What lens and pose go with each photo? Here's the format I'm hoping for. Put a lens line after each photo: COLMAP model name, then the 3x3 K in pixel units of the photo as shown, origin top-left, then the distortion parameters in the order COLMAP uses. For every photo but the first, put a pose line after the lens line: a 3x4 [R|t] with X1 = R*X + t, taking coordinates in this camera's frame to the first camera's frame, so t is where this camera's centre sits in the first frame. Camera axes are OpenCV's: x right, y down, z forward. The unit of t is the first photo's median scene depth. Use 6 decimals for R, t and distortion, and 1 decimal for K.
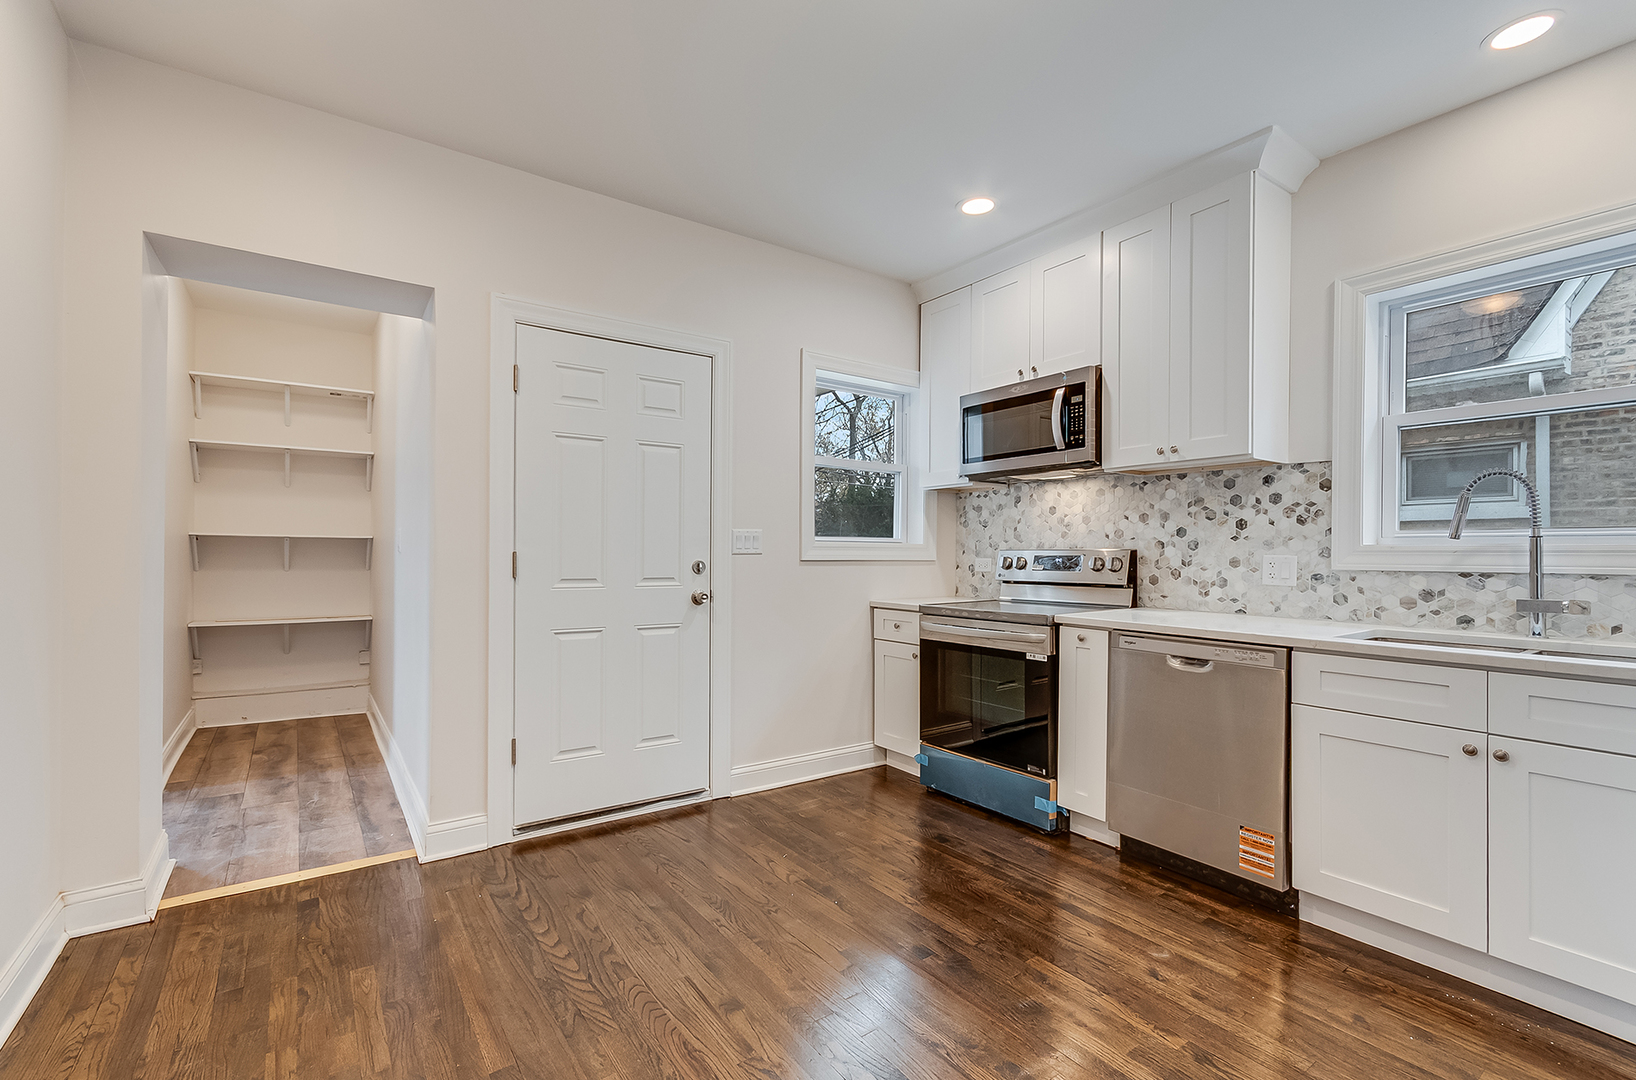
lens RADIAL K [[723.9, 0, 817.3], [0, 723.9, 550.8], [0, 0, 1]] dist [-0.001122, -0.000121]
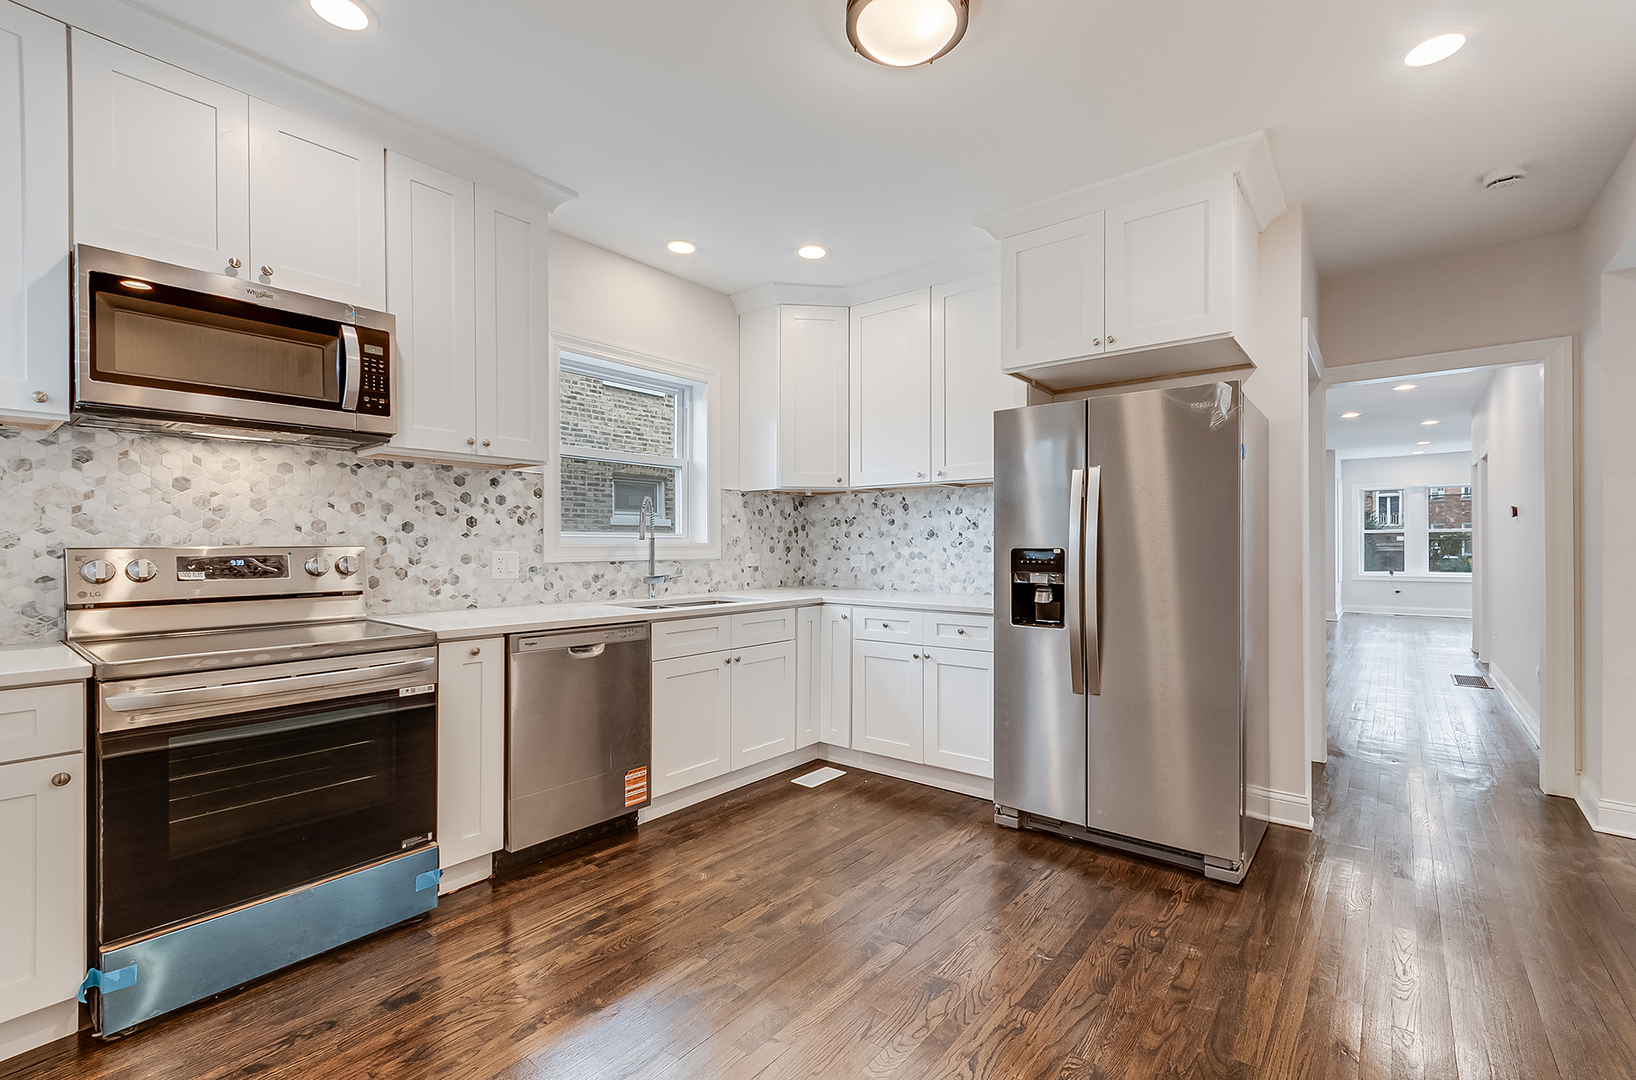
lens RADIAL K [[723.9, 0, 815.9], [0, 723.9, 540.9], [0, 0, 1]] dist [-0.001122, -0.000121]
pose [[-0.283177, 0.003430, 0.959061, -0.537345], [-0.000774, 0.999992, -0.003805, -0.005902], [-0.959067, -0.001820, -0.283172, 0.816208]]
